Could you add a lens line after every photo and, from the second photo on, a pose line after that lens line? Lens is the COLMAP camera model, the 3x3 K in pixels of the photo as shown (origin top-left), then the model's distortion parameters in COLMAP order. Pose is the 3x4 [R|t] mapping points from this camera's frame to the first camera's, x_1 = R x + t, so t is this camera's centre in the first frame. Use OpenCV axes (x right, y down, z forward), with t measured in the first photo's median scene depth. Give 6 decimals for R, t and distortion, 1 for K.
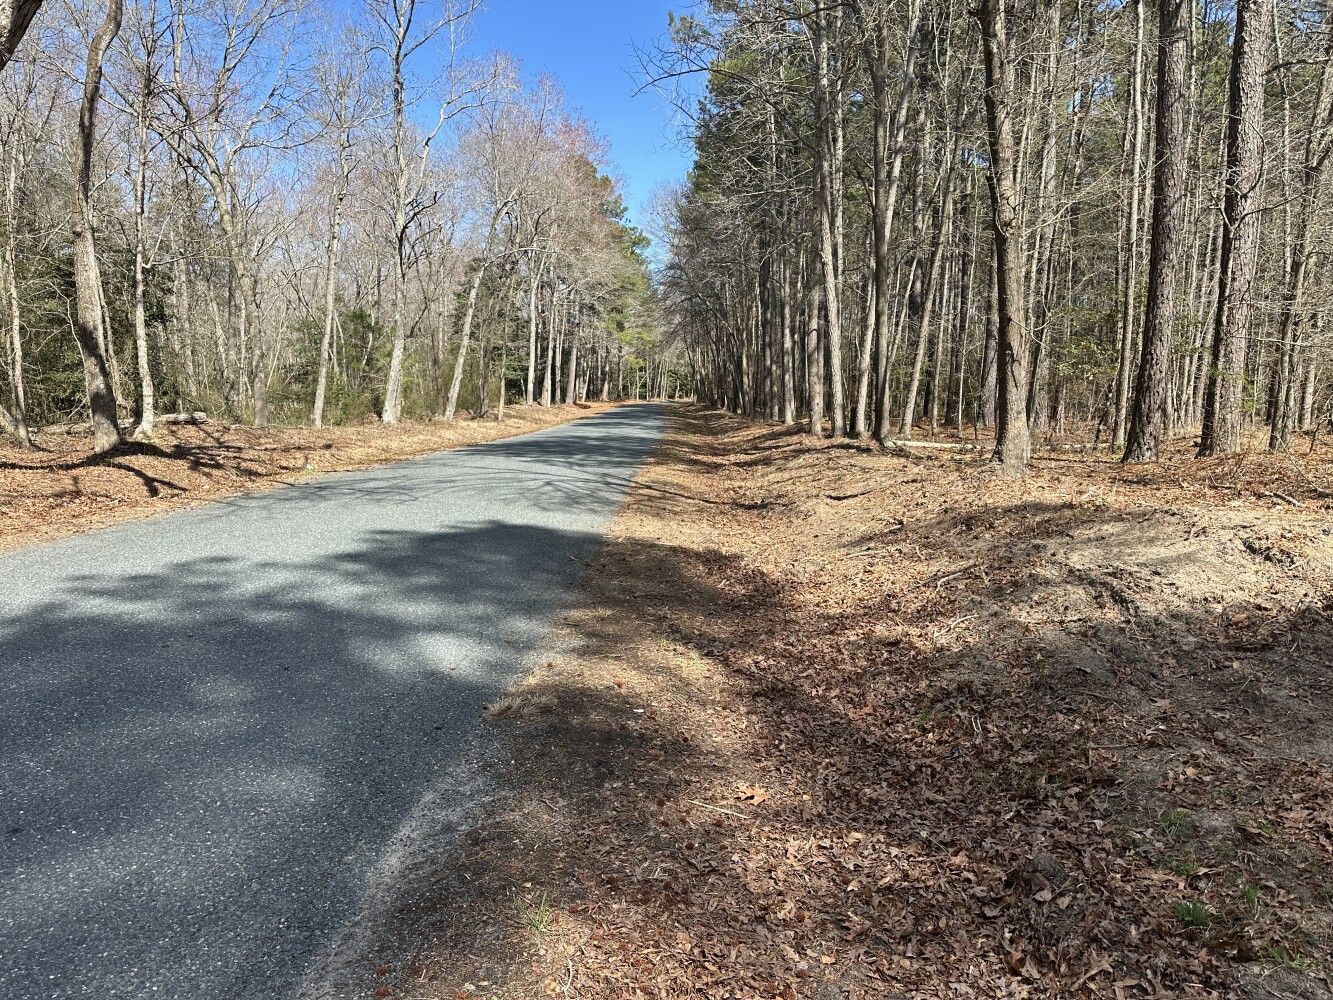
lens RADIAL K [[909.6, 0, 666.5], [0, 909.6, 500.0], [0, 0, 1]] dist [0.000897, -0.037824]
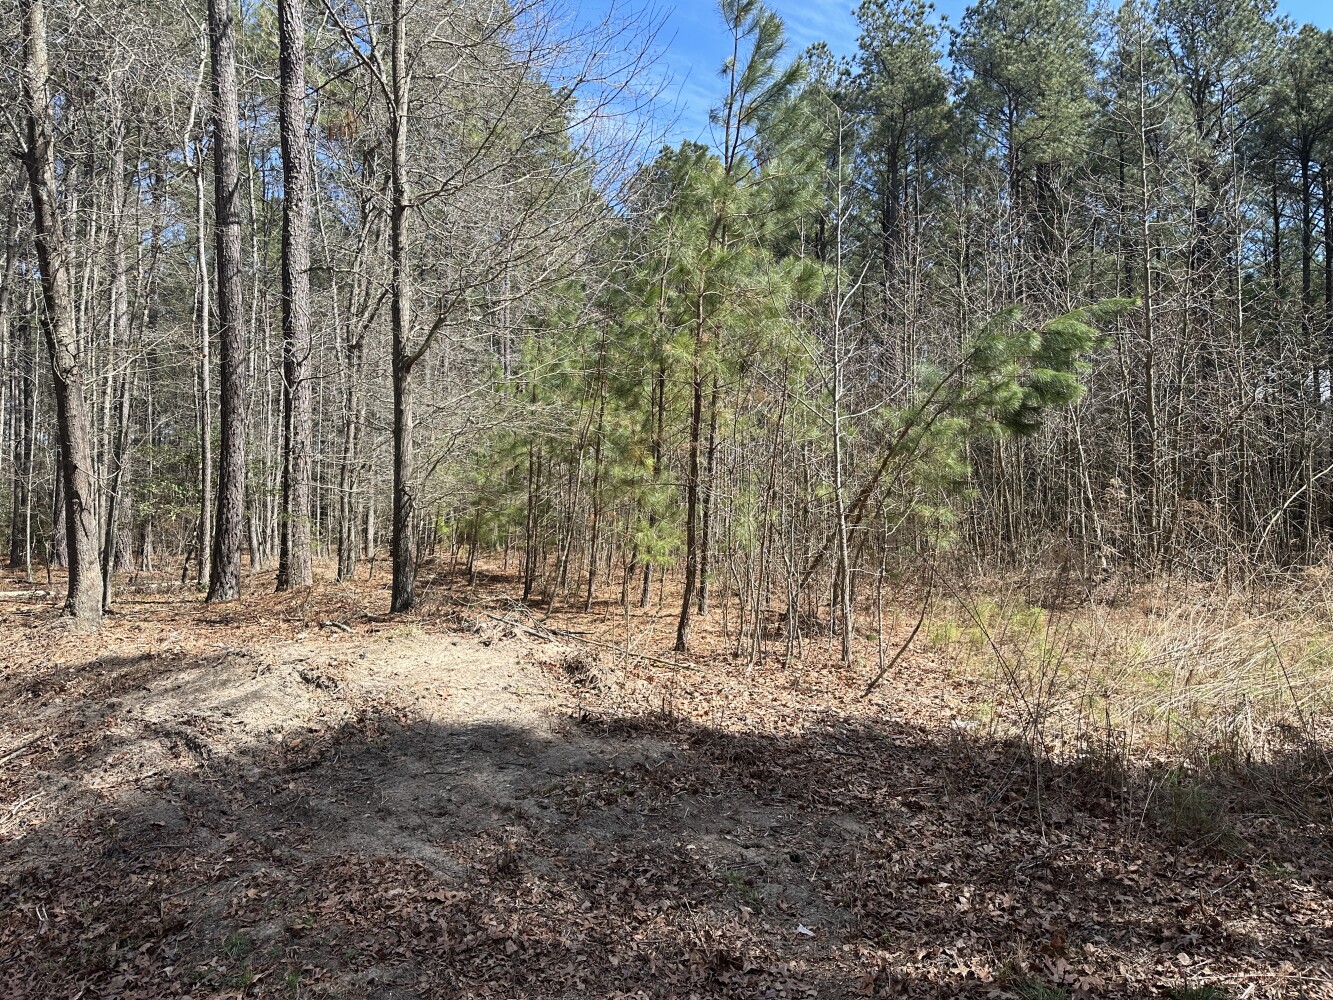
lens RADIAL K [[959.3, 0, 665.3], [0, 959.3, 485.8], [0, 0, 1]] dist [0.020216, -0.019403]
pose [[0.632486, 0.003577, 0.774563, -0.026179], [0.104547, 0.990444, -0.089944, -0.032378], [-0.767484, 0.137866, 0.626068, -0.169468]]
